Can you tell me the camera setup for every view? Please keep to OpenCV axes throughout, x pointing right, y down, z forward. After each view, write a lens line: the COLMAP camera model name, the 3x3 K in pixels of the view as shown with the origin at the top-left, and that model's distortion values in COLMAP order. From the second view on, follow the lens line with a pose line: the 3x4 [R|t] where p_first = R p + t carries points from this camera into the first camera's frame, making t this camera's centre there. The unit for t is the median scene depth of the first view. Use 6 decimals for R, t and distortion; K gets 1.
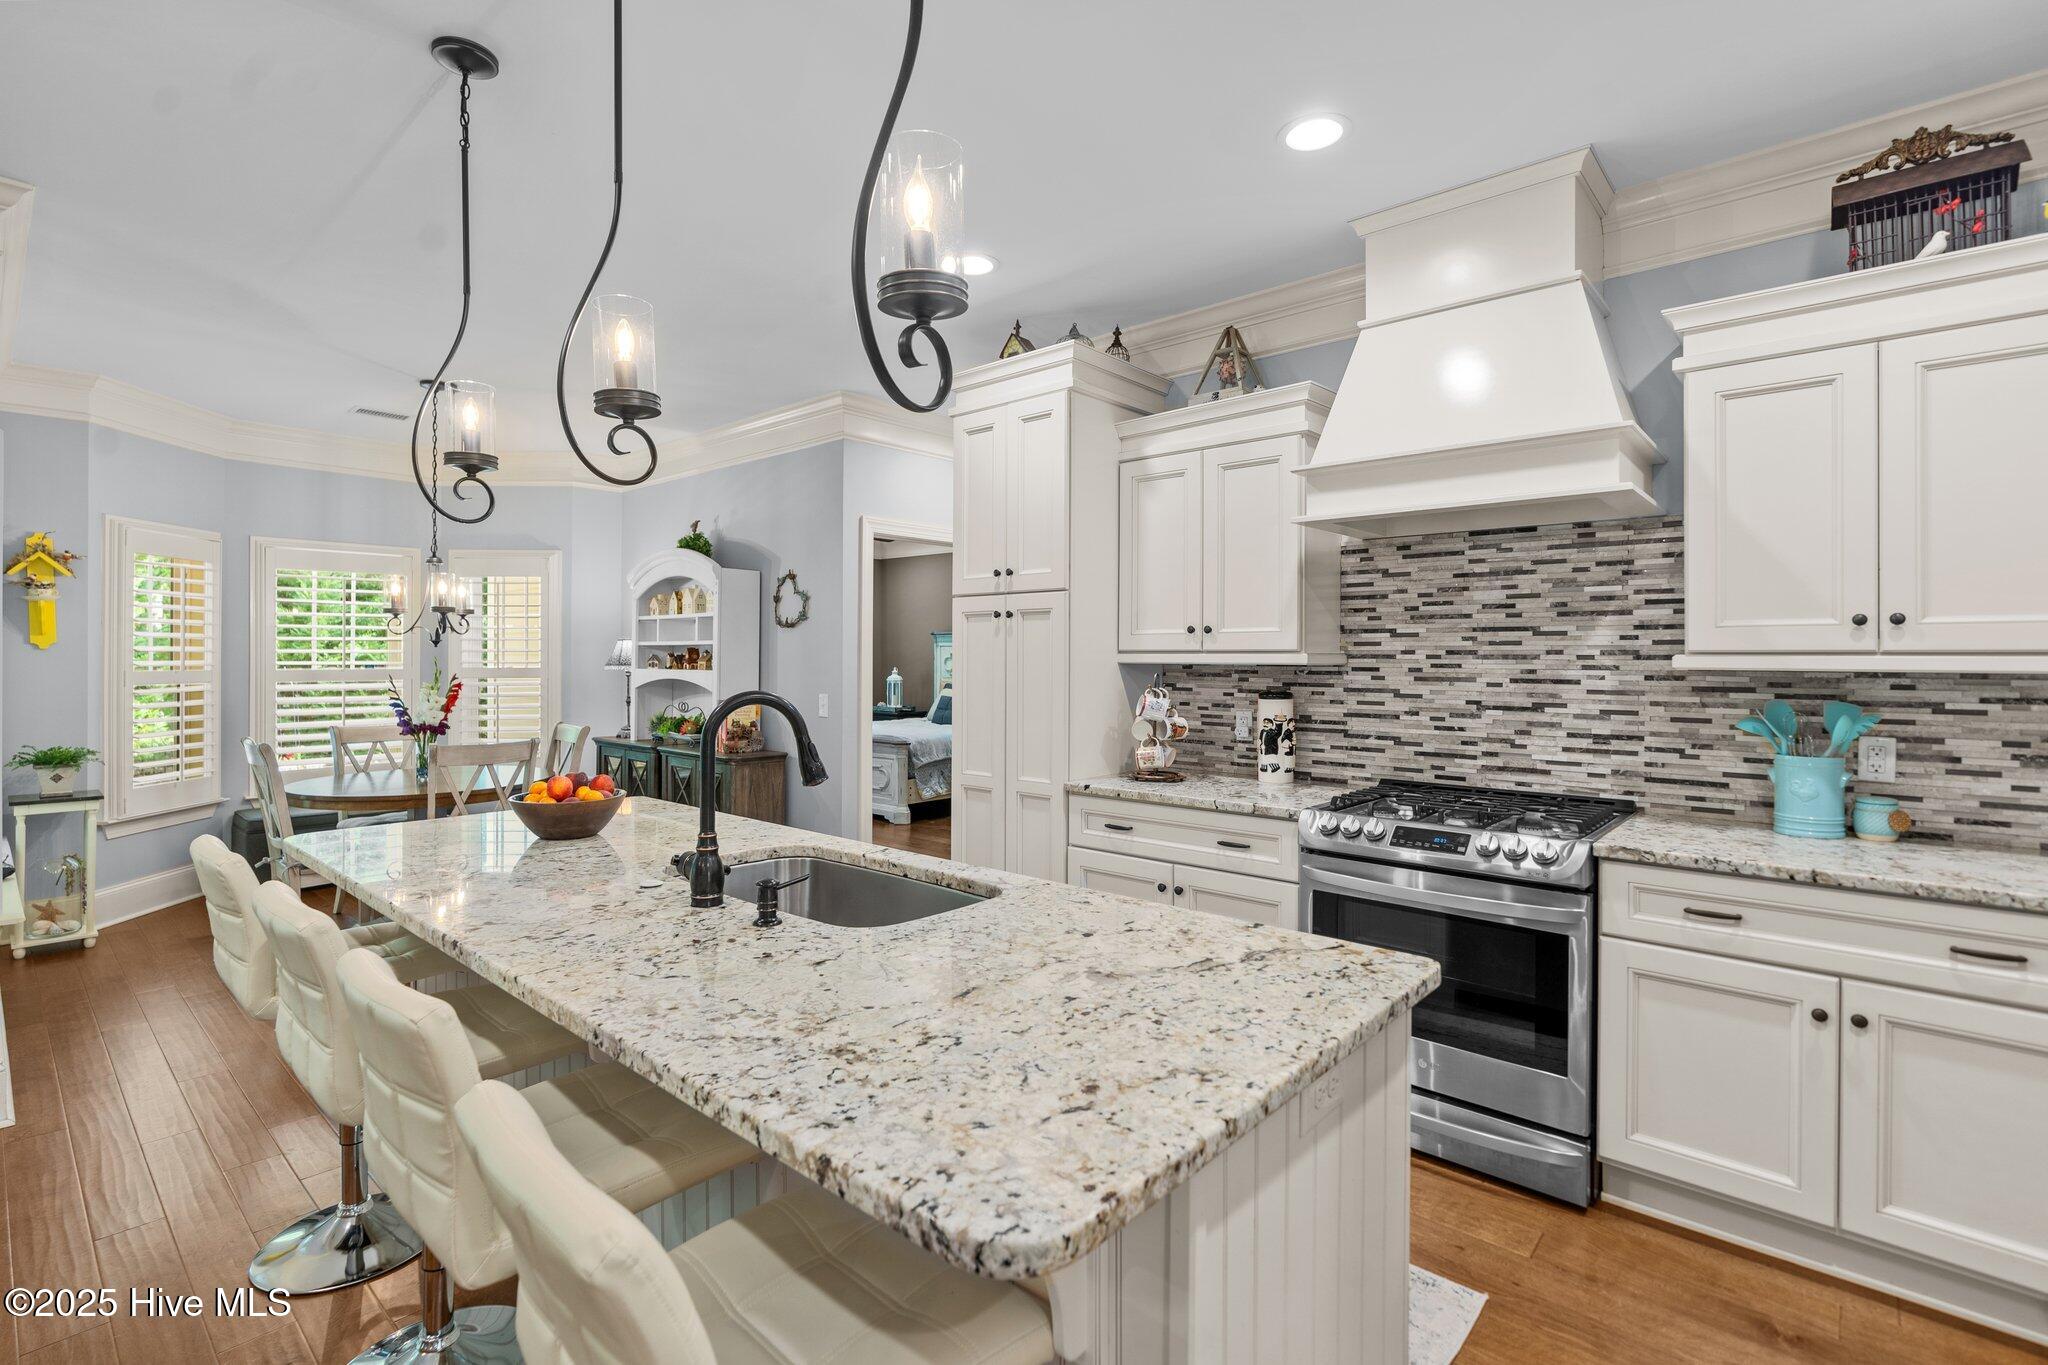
lens RADIAL K [[942.3, 0, 1038.0], [0, 942.3, 652.0], [0, 0, 1]] dist [-0.002797, 0.002408]
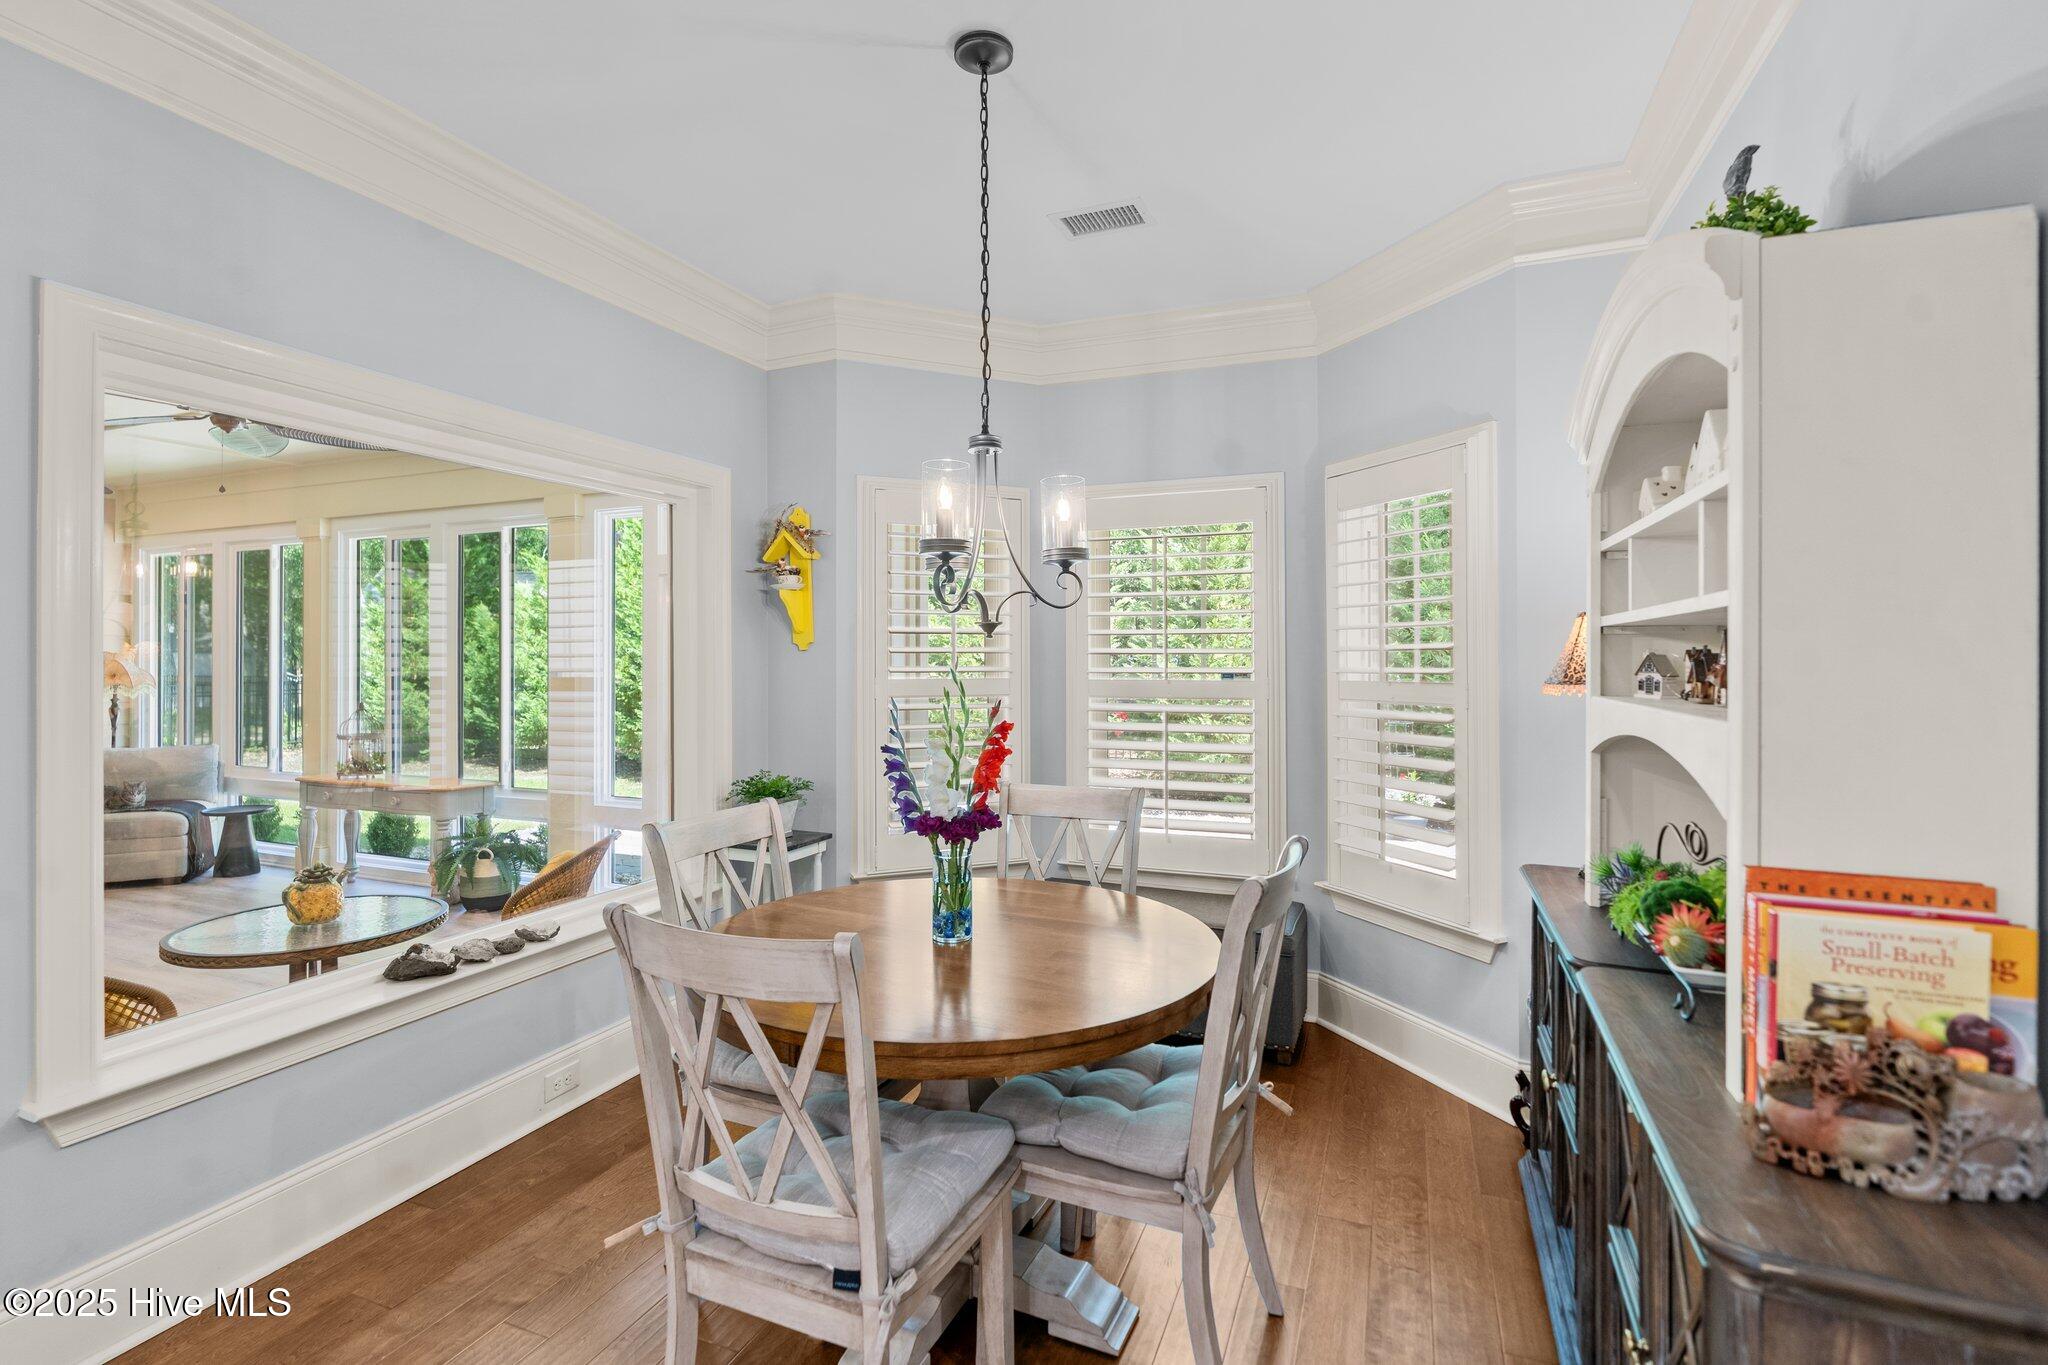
lens RADIAL K [[942.3, 0, 1026.3], [0, 942.3, 653.6], [0, 0, 1]] dist [-0.002797, 0.002408]
pose [[0.317481, -0.008174, -0.948230, -0.192188], [0.002195, 0.999967, -0.007885, 0.005105], [0.948262, 0.000422, 0.317488, 0.787368]]
